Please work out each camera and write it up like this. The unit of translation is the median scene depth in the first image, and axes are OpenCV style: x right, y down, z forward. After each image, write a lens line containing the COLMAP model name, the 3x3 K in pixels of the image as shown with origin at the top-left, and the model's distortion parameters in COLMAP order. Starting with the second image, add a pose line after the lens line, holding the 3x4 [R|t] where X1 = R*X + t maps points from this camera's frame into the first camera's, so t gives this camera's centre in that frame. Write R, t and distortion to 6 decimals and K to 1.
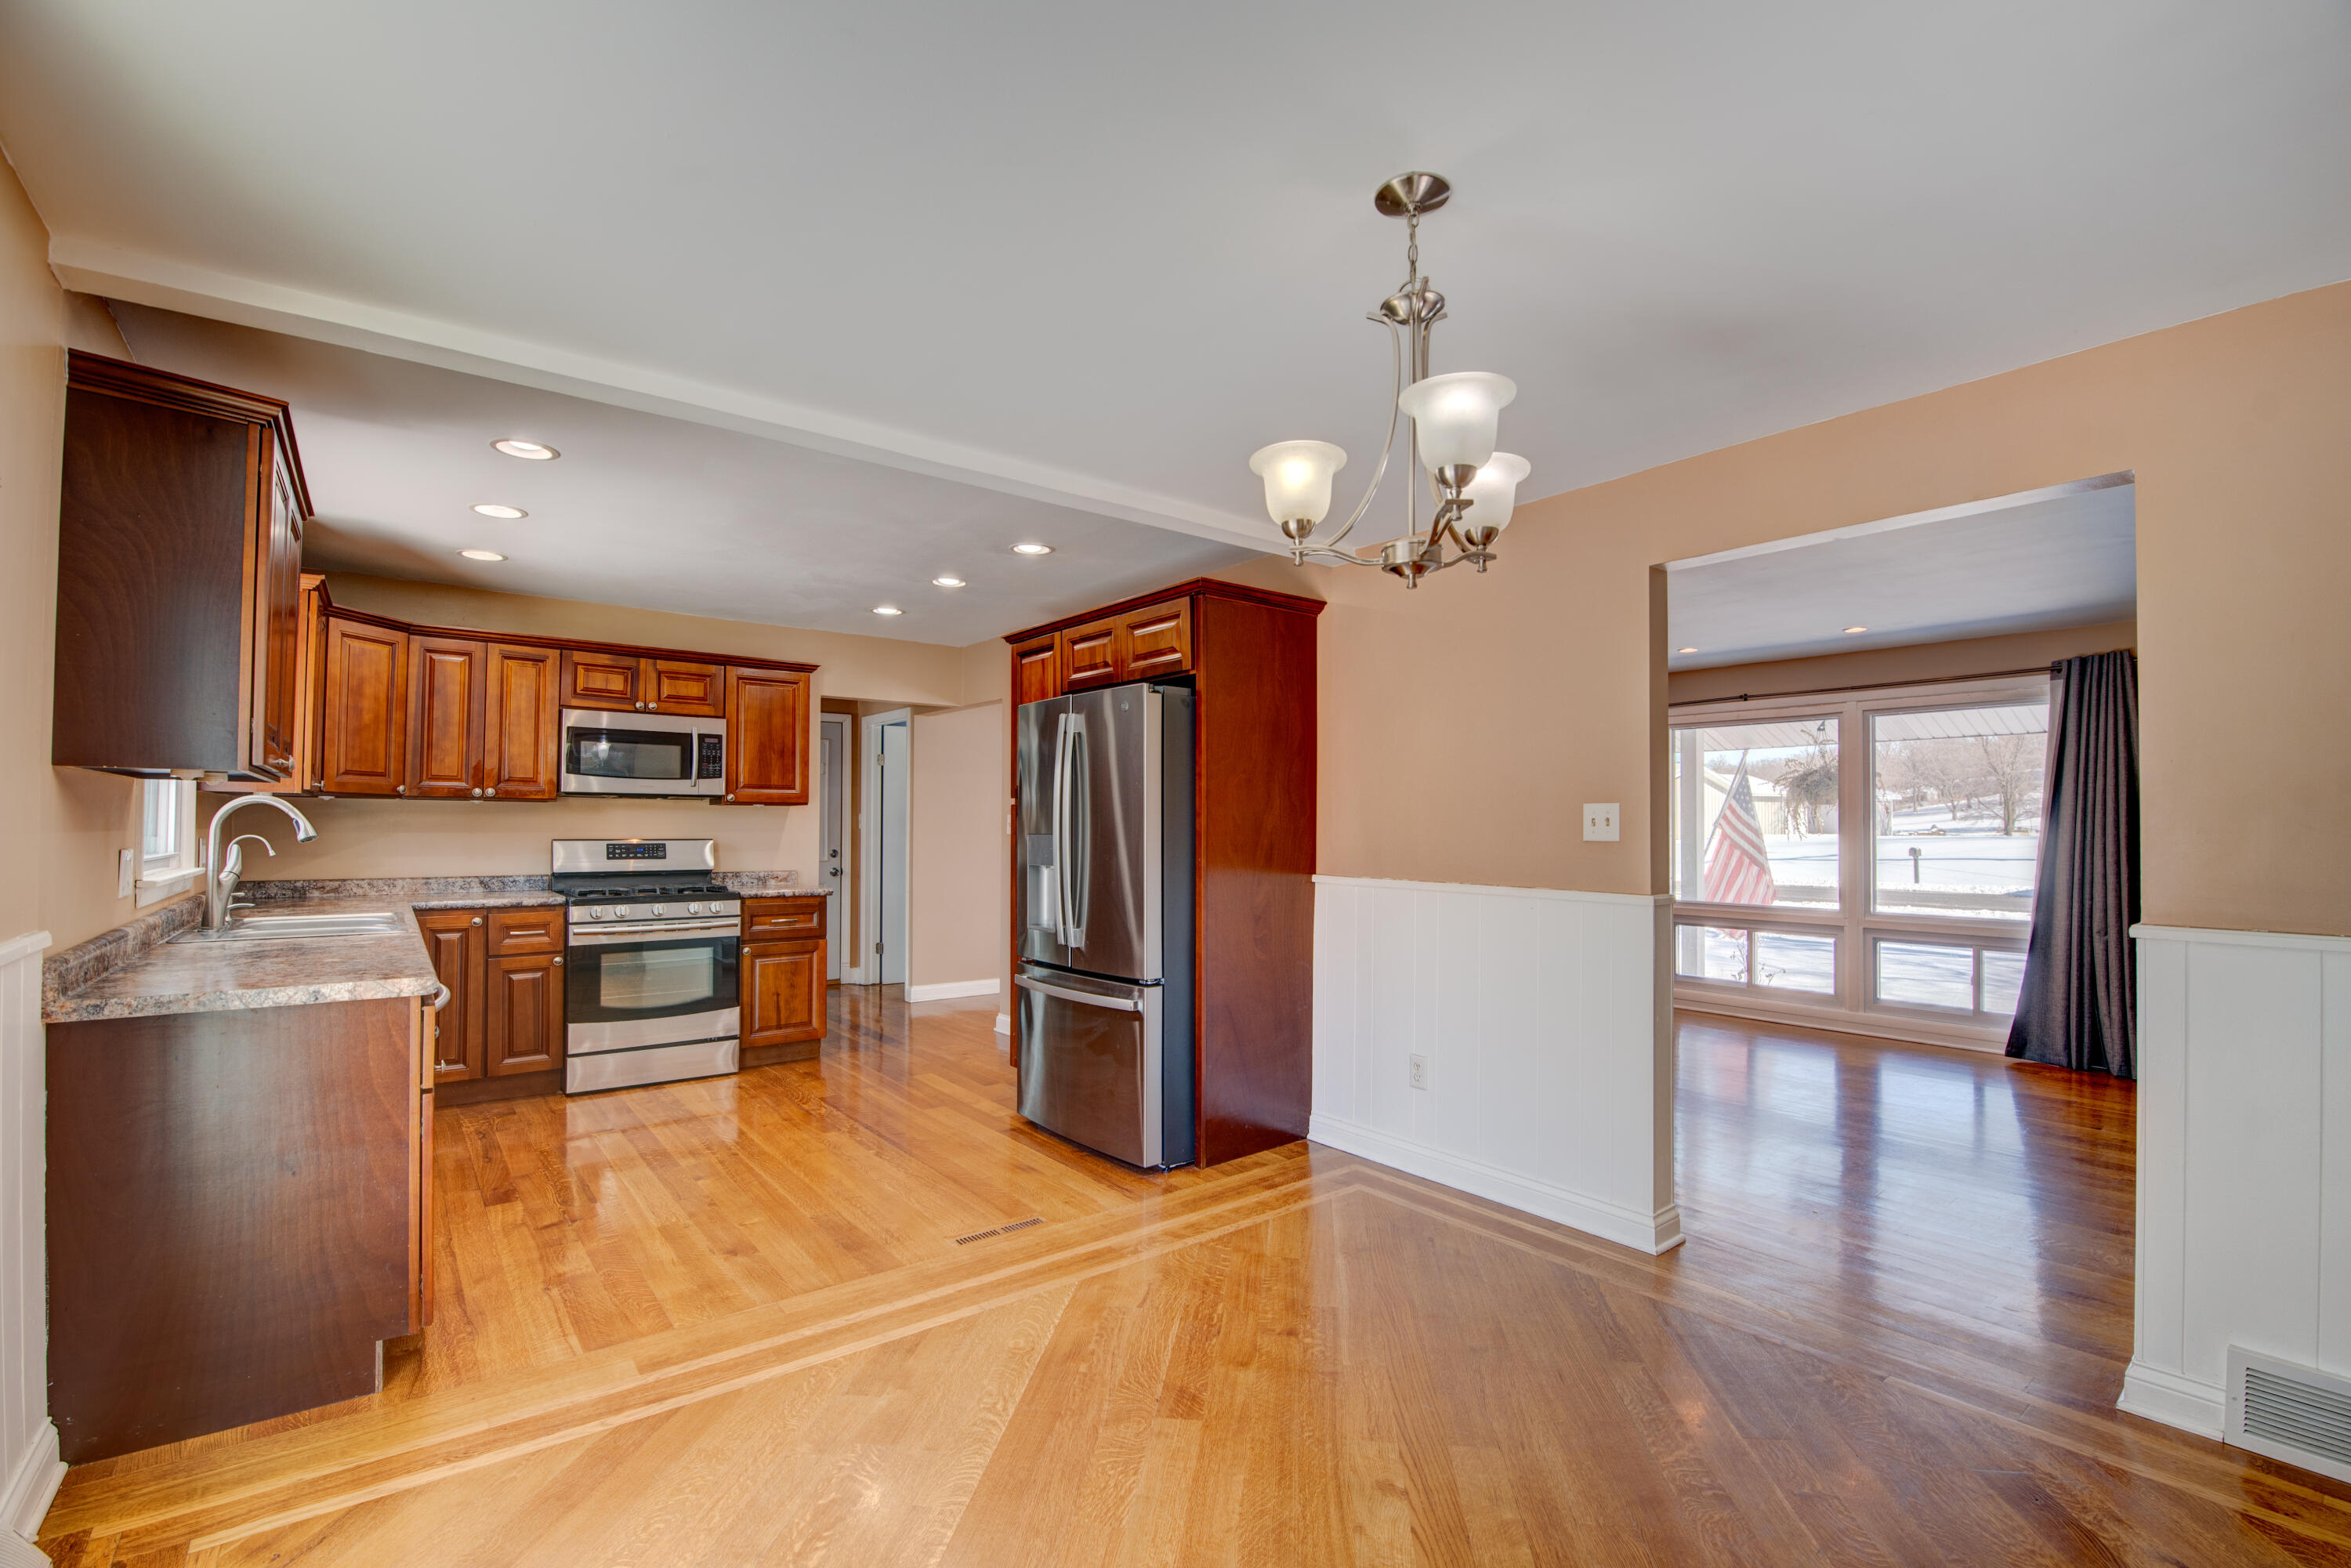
lens RADIAL K [[1026.8, 0, 1185.9], [0, 1026.8, 806.7], [0, 0, 1]] dist [-0.001154, -0.010462]
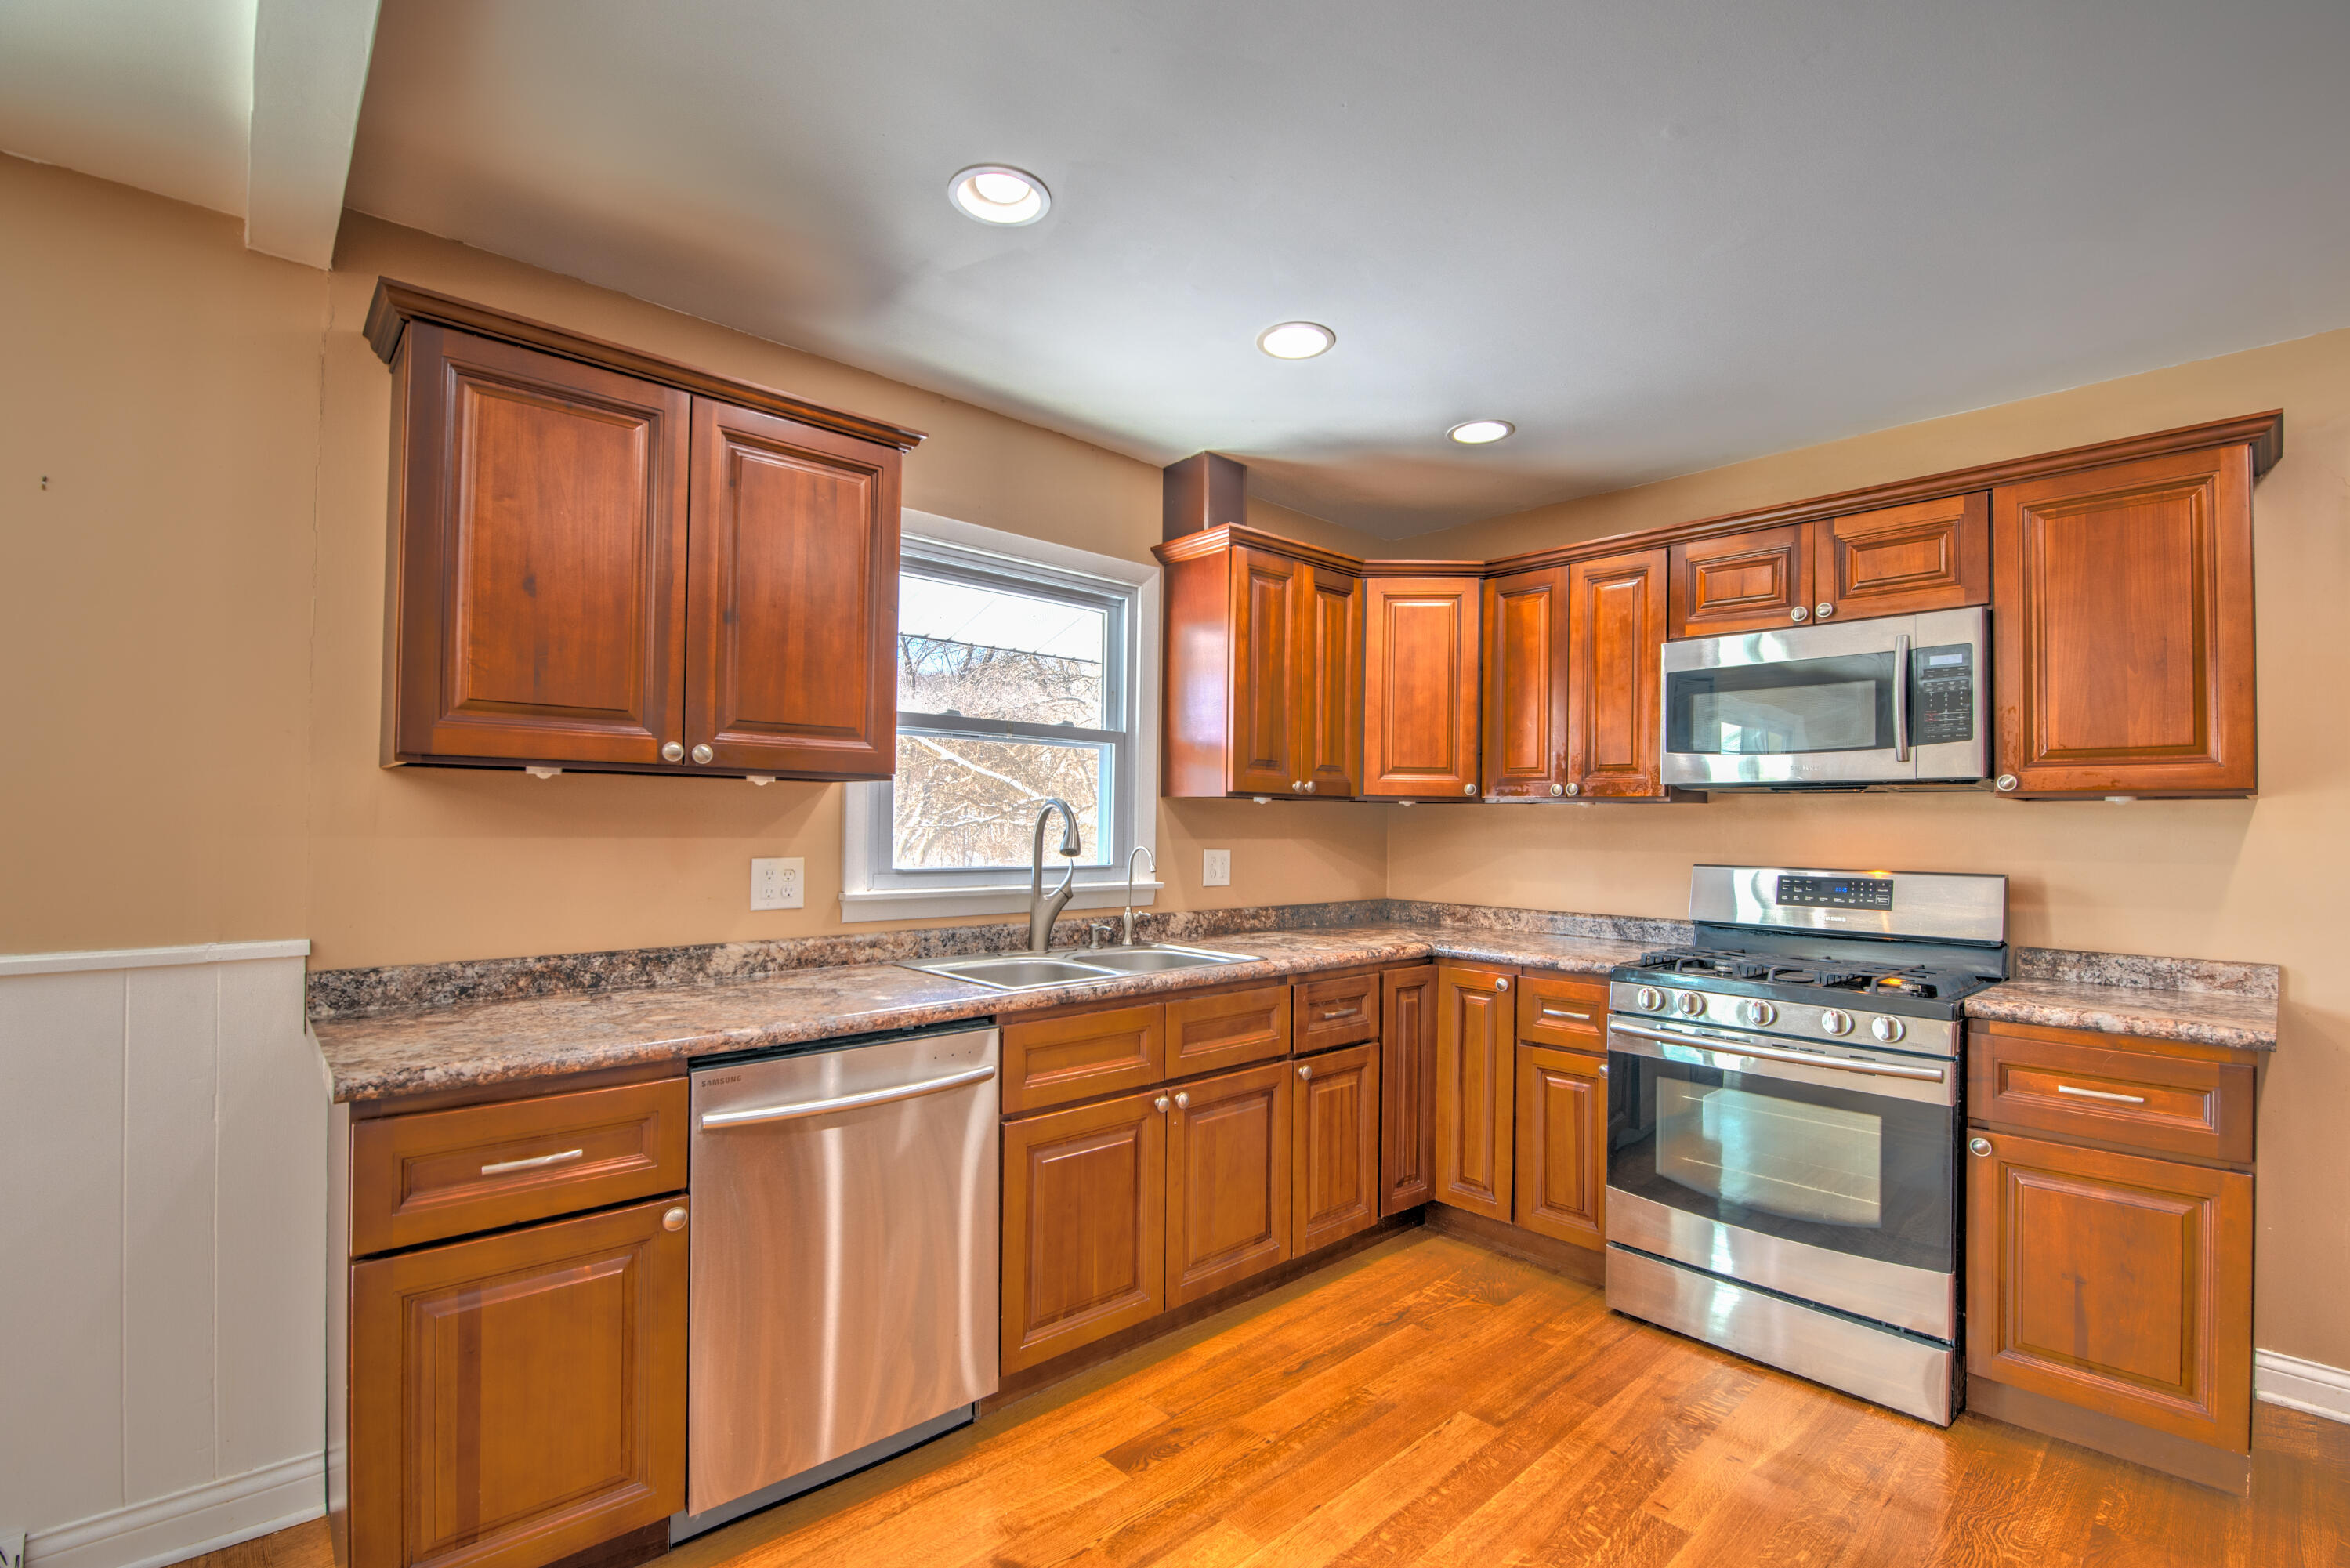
lens RADIAL K [[1038.8, 0, 1188.1], [0, 1038.8, 805.2], [0, 0, 1]] dist [-0.001059, -0.010438]
pose [[0.082084, -0.022926, -0.996362, -0.034348], [0.007074, 0.999724, -0.022420, 0.009298], [0.996600, -0.005208, 0.082224, 0.700967]]
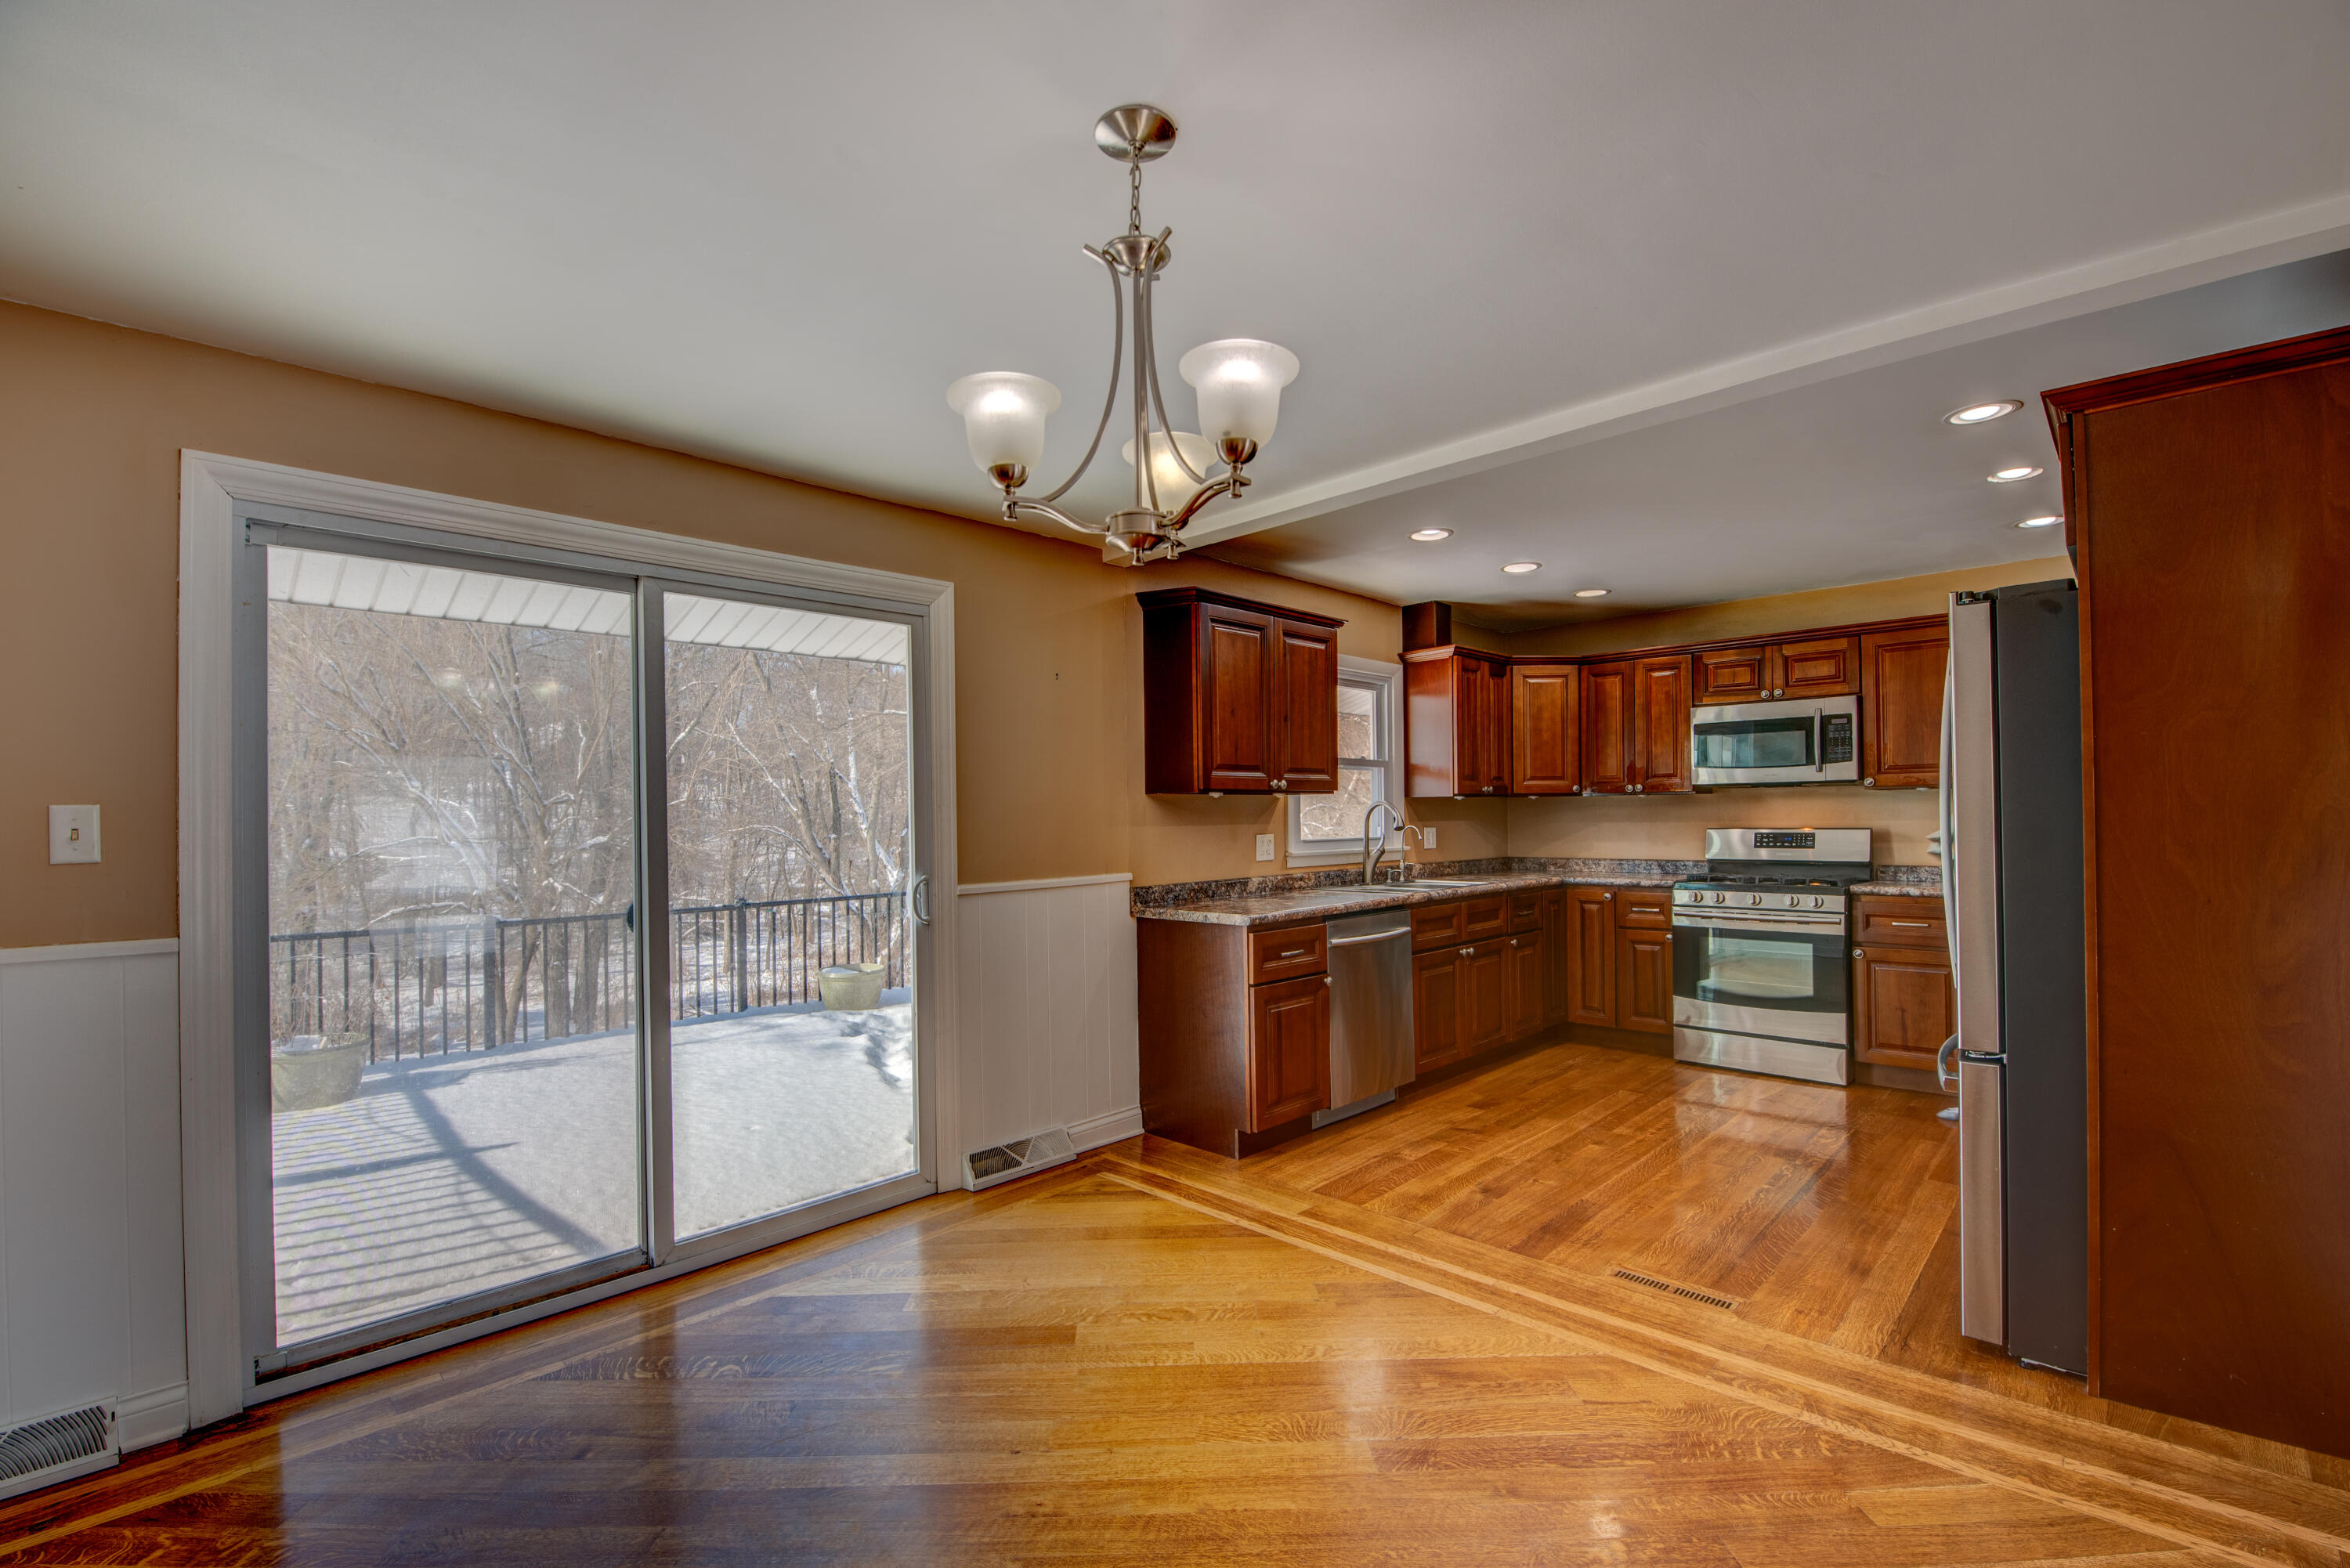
lens RADIAL K [[1026.3, 0, 1185.4], [0, 1026.3, 806.7], [0, 0, 1]] dist [-0.001154, -0.010462]
pose [[0.135508, -0.016116, -0.990645, 0.412320], [0.031330, 0.999437, -0.011974, 0.005128], [0.990281, -0.029414, 0.135937, 0.328060]]
